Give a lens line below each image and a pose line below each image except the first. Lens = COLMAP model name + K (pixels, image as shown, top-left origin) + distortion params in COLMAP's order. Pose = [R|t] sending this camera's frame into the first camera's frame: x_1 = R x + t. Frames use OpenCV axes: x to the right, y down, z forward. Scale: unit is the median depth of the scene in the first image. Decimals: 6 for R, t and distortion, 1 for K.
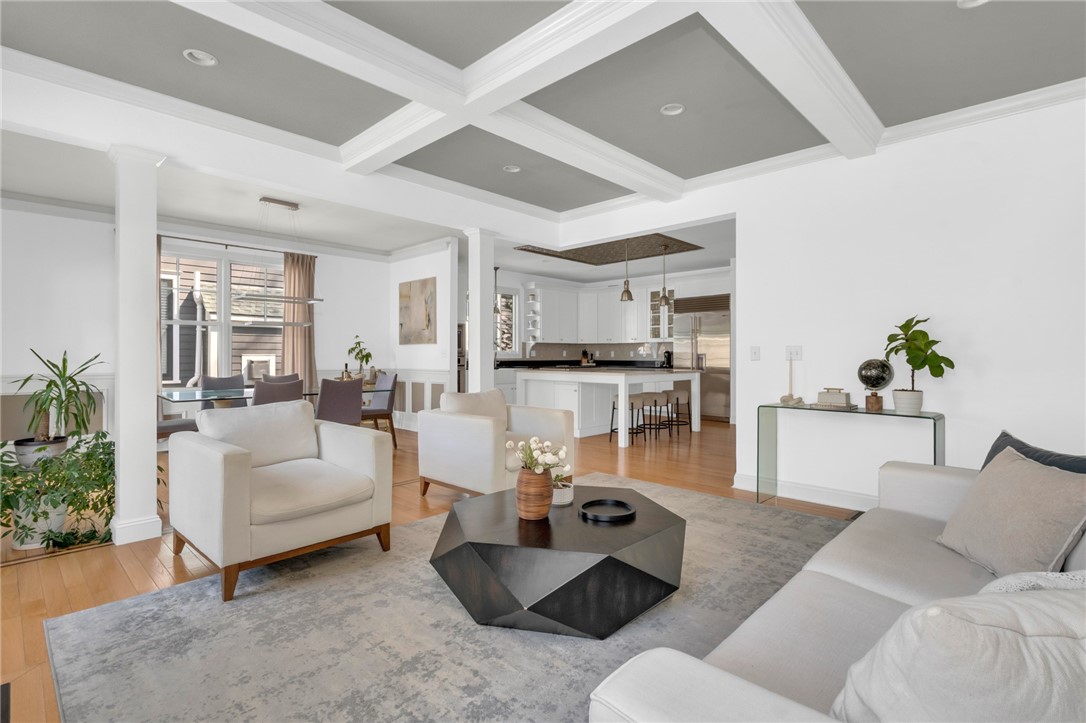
lens RADIAL K [[510.1, 0, 551.6], [0, 510.1, 357.1], [0, 0, 1]] dist [-0.003030, -0.000496]
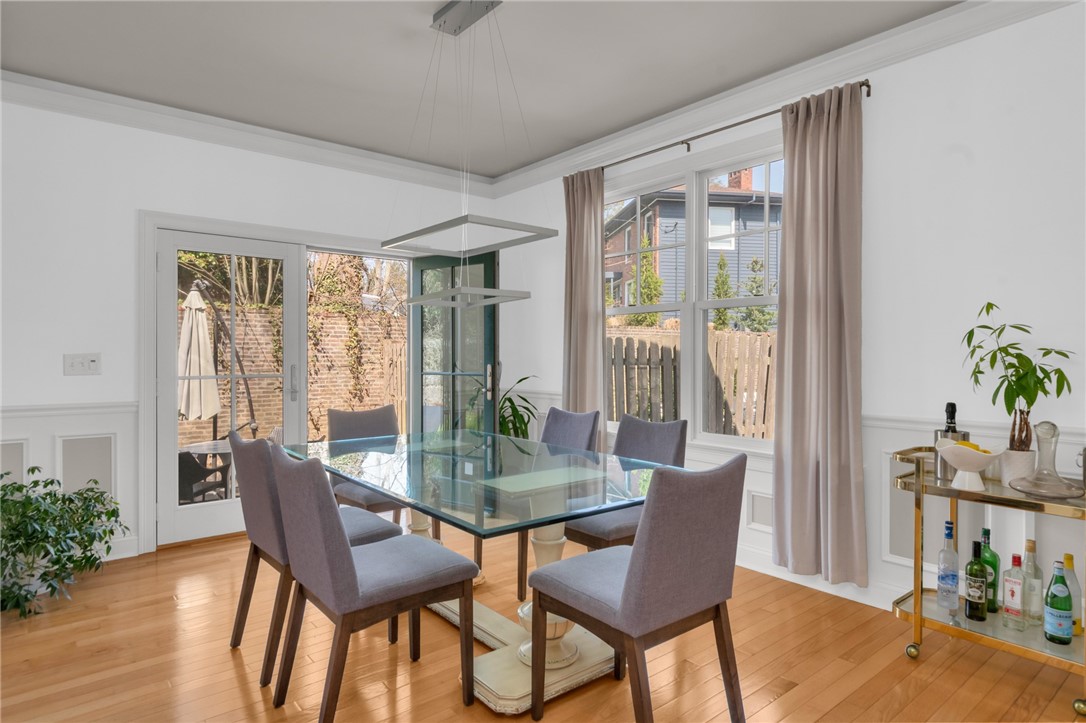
lens RADIAL K [[620.8, 0, 550.4], [0, 620.8, 366.3], [0, 0, 1]] dist [0.014908, -0.000600]
pose [[-0.114378, 0.014678, -0.993329, -0.016602], [-0.005943, 0.999863, 0.015458, -0.009292], [0.993419, 0.007672, -0.114276, 0.614403]]
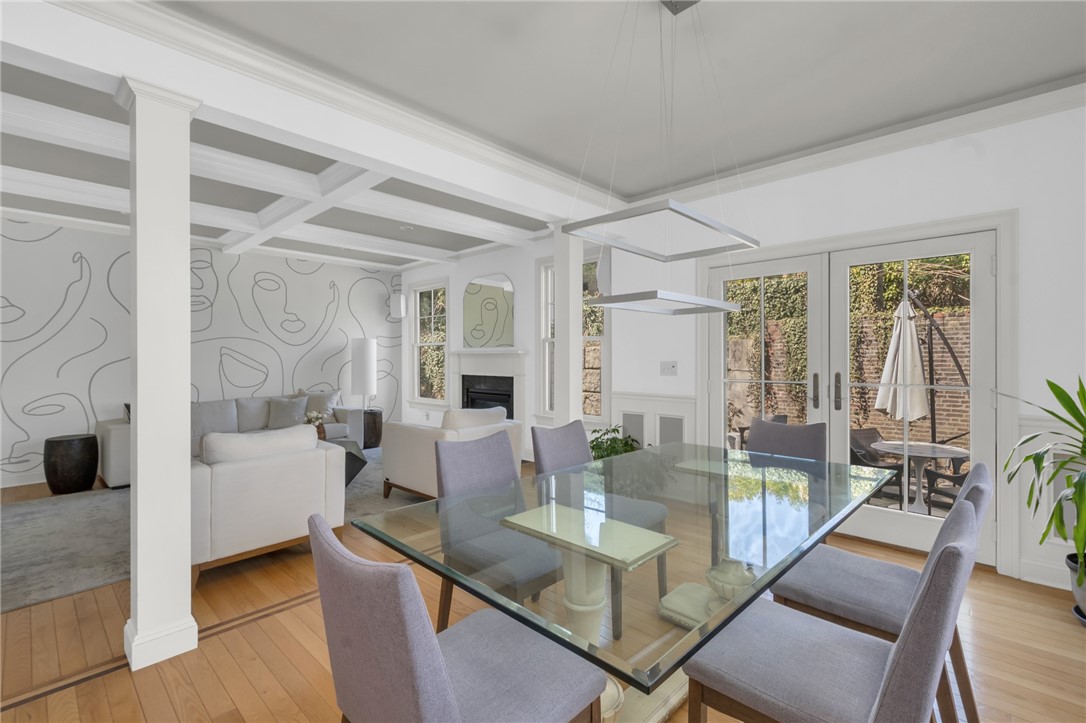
lens RADIAL K [[493.3, 0, 562.5], [0, 493.3, 358.4], [0, 0, 1]] dist [0.007914, -0.000725]
pose [[-0.999939, 0.000379, -0.011062, -0.252718], [0.000315, 0.999983, 0.005738, -0.014848], [0.011064, 0.005734, -0.999922, 0.740435]]
